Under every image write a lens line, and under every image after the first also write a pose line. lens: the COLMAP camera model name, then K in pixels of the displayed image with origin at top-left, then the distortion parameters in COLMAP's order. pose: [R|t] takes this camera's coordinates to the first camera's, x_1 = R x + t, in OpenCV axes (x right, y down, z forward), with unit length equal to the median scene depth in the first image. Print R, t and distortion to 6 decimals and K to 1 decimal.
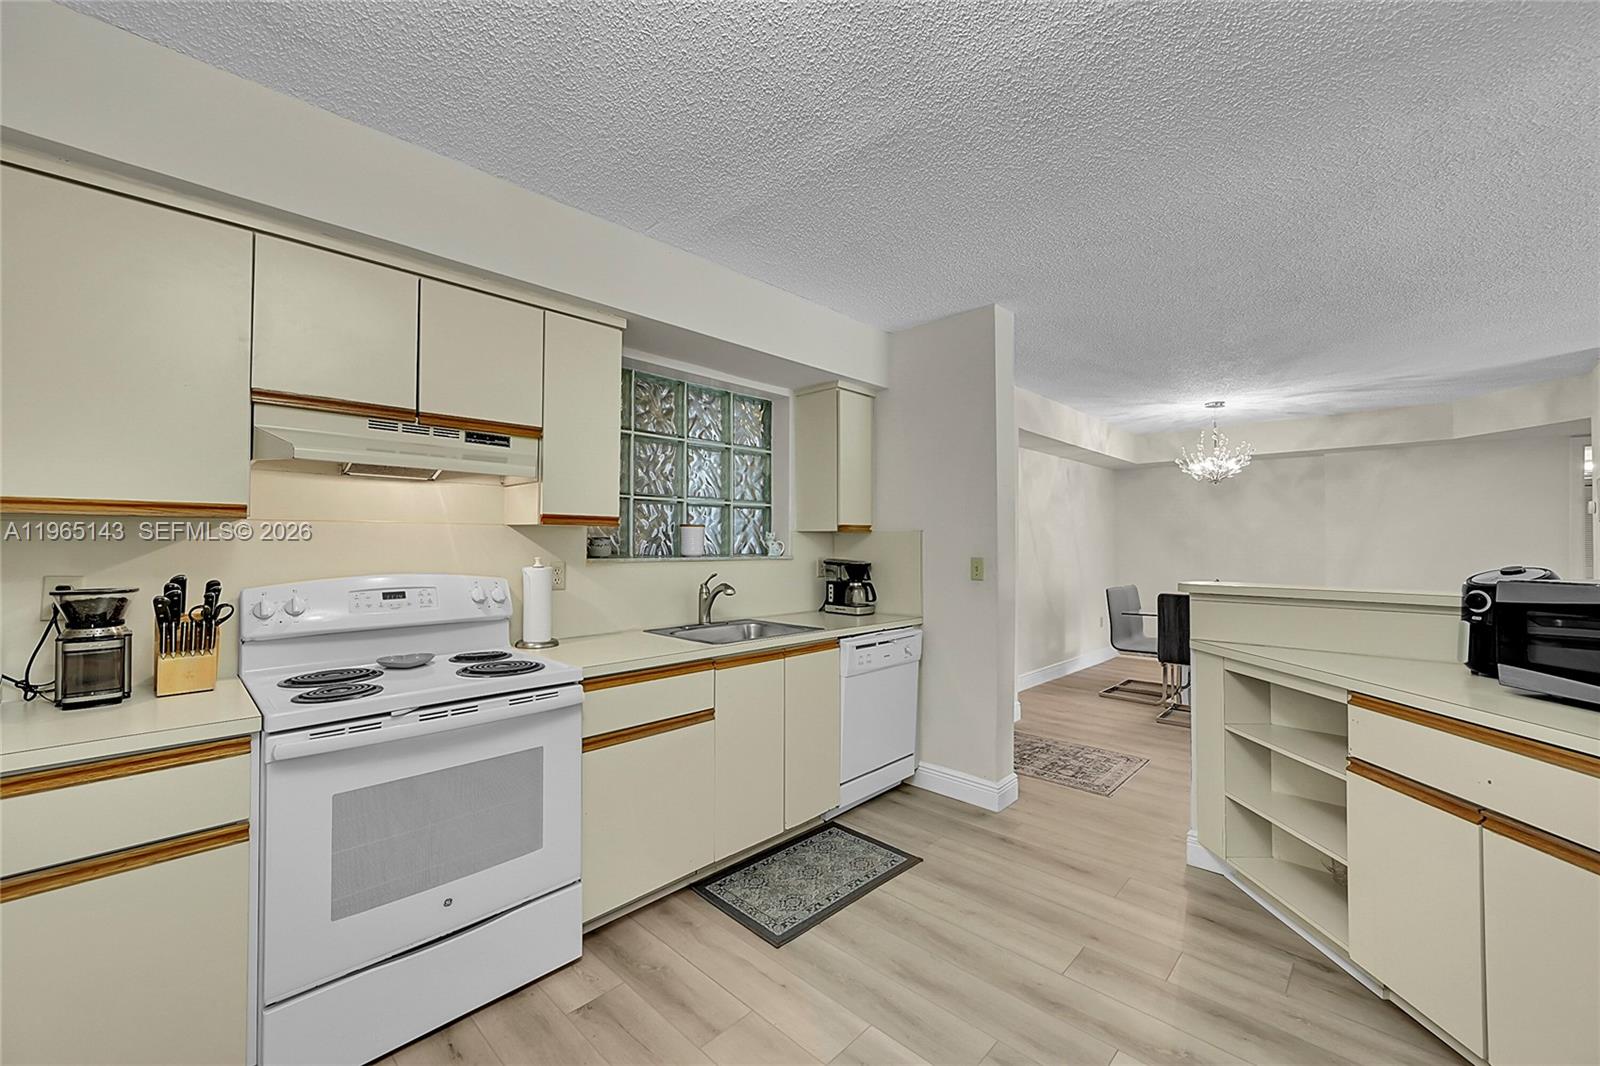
lens RADIAL K [[629.9, 0, 797.3], [0, 629.9, 534.5], [0, 0, 1]] dist [0.001858, 0.000400]
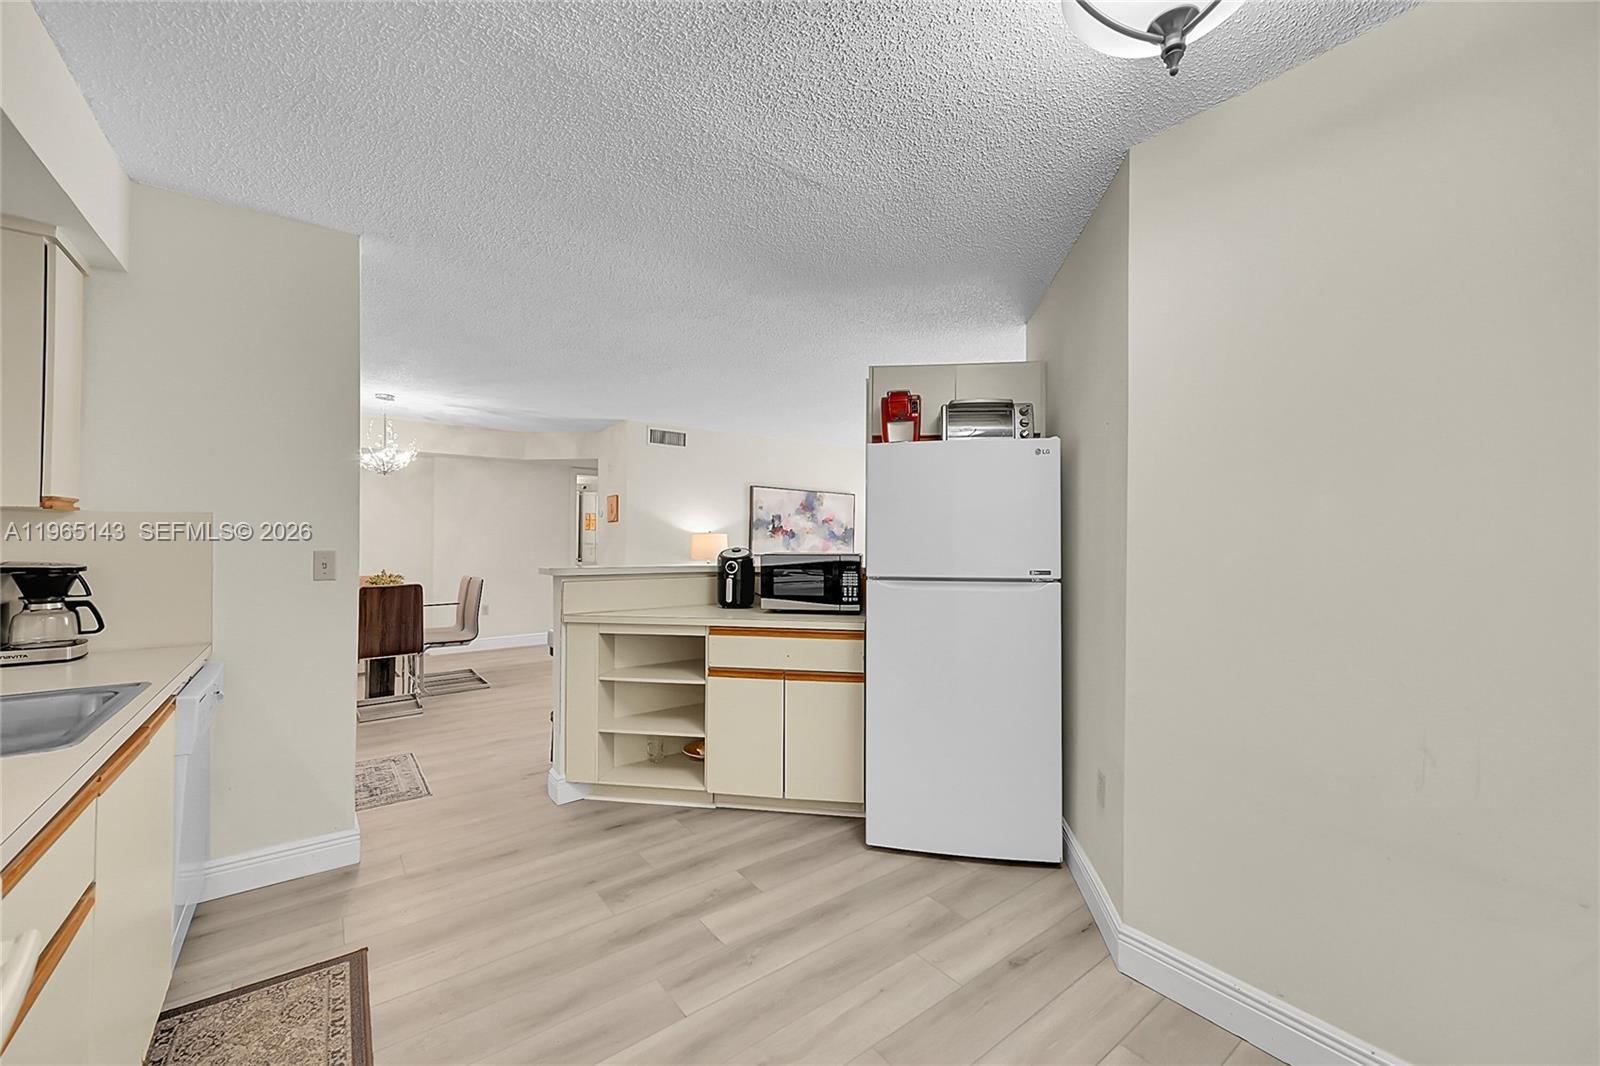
lens RADIAL K [[629.9, 0, 797.3], [0, 629.9, 534.5], [0, 0, 1]] dist [0.001858, 0.000400]
pose [[0.152863, 0.004015, 0.988239, -0.479927], [-0.018976, 0.999819, -0.001127, 0.007703], [-0.988065, -0.018581, 0.152911, 0.382099]]
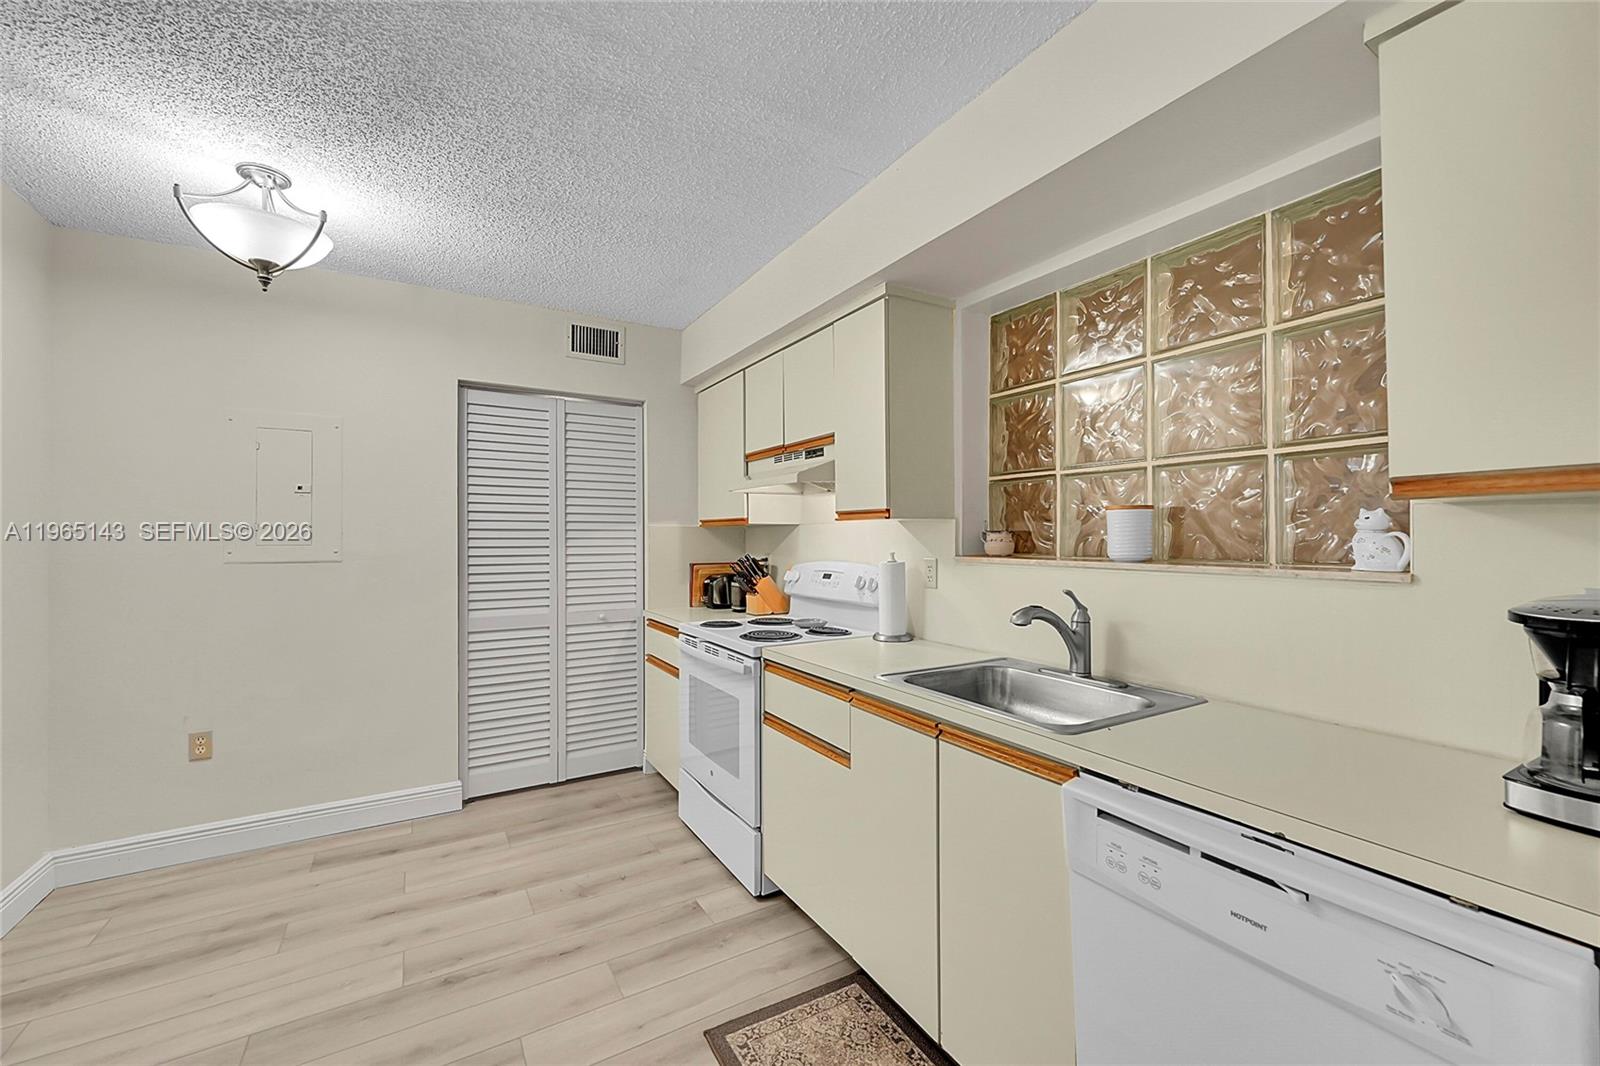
lens RADIAL K [[629.9, 0, 797.3], [0, 629.9, 534.5], [0, 0, 1]] dist [0.001858, 0.000400]
pose [[-0.251449, -0.005729, -0.967853, 0.577987], [0.012763, 0.999876, -0.009235, 0.014548], [0.967786, -0.014674, -0.251345, 1.048778]]
